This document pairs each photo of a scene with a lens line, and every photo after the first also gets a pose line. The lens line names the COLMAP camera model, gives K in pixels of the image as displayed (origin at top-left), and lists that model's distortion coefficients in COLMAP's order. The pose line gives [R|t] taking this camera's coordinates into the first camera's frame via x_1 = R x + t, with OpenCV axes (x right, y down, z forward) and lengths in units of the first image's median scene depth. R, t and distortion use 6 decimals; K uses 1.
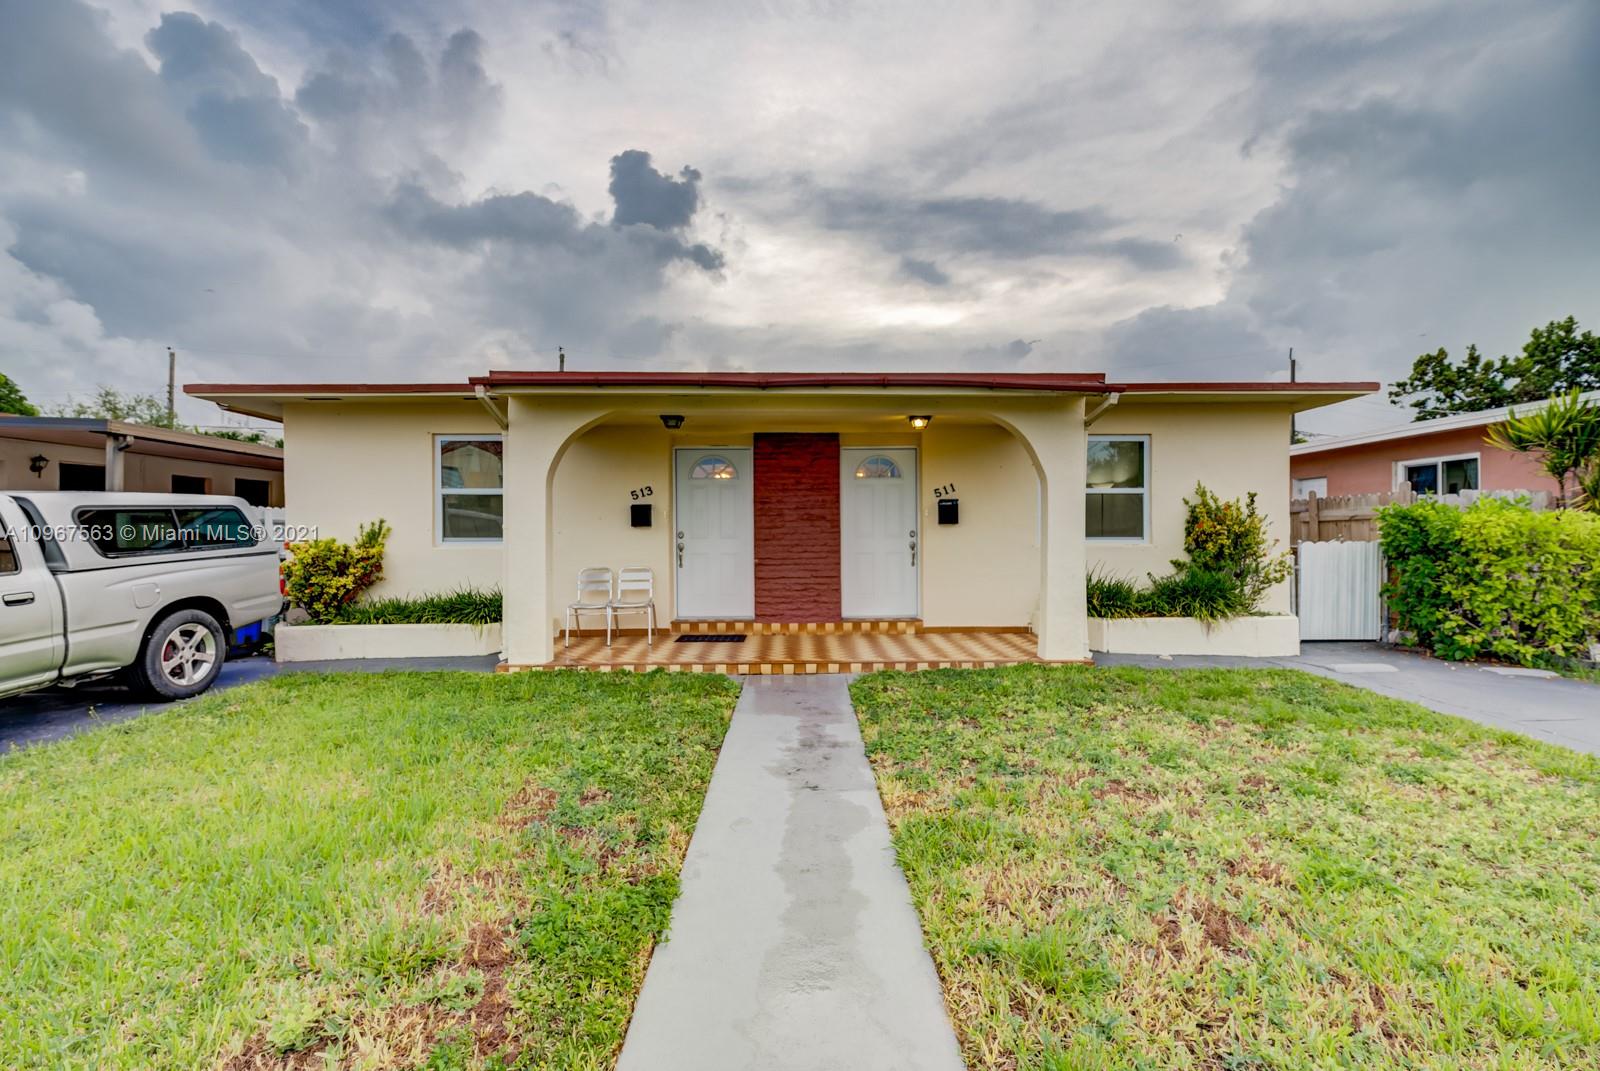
lens RADIAL K [[672.0, 0, 808.4], [0, 672.0, 551.9], [0, 0, 1]] dist [-0.003690, 0.000146]
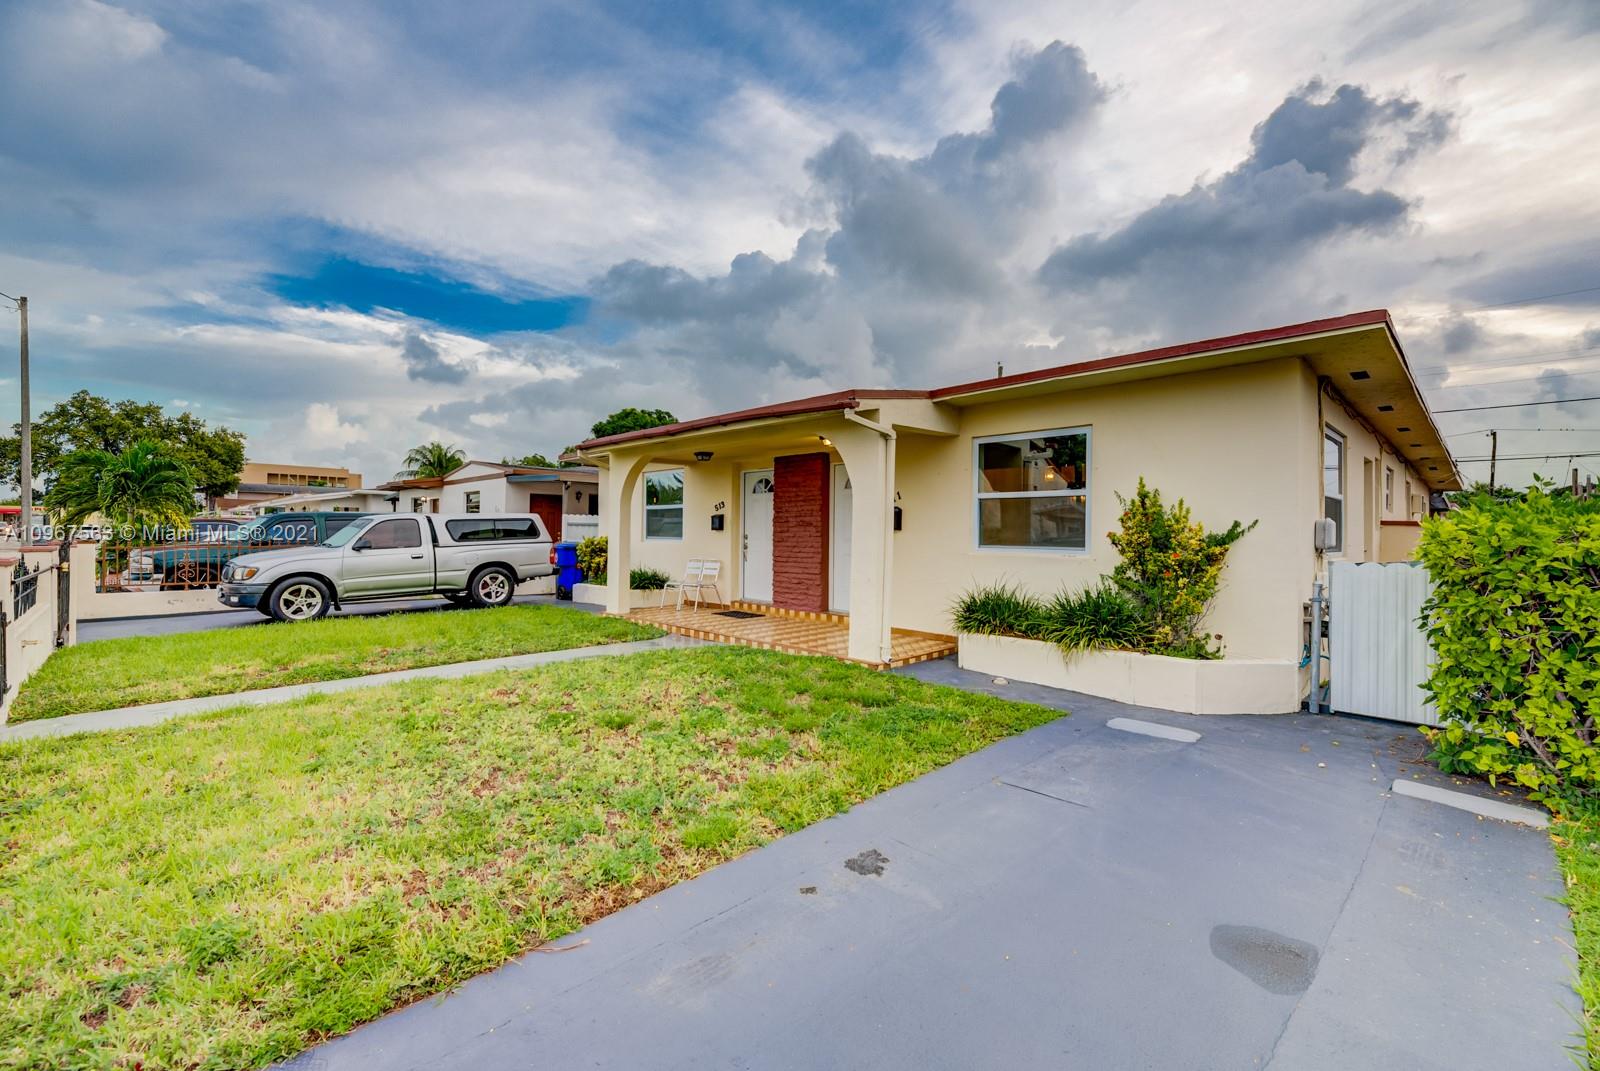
lens RADIAL K [[662.8, 0, 801.8], [0, 662.8, 525.2], [0, 0, 1]] dist [-0.006673, -0.000005]
pose [[0.673791, 0.003235, -0.738914, 0.881031], [-0.032335, 0.999162, -0.025111, -0.018592], [0.738214, 0.040812, 0.673331, 0.191768]]
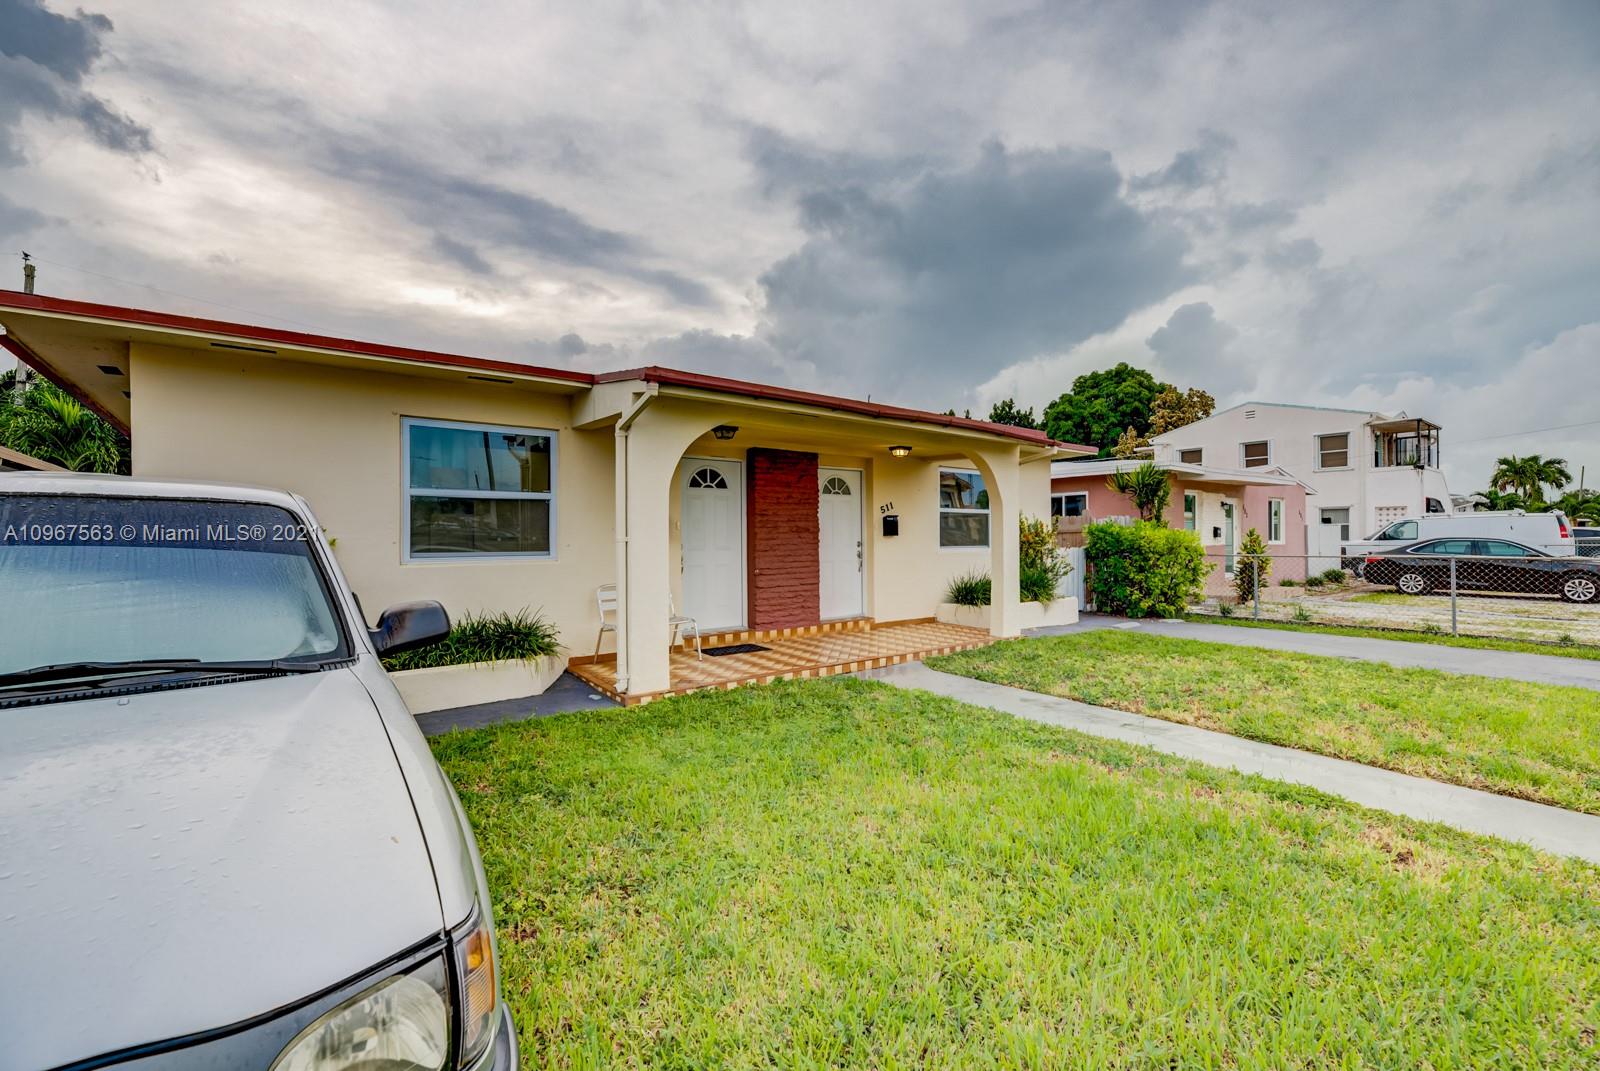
lens RADIAL K [[672.0, 0, 794.7], [0, 672.0, 529.5], [0, 0, 1]] dist [-0.003690, 0.000146]
pose [[0.804480, 0.006992, 0.593939, -0.642760], [0.016625, 0.999274, -0.034282, -0.014155], [-0.593748, 0.037453, 0.803779, 0.132990]]
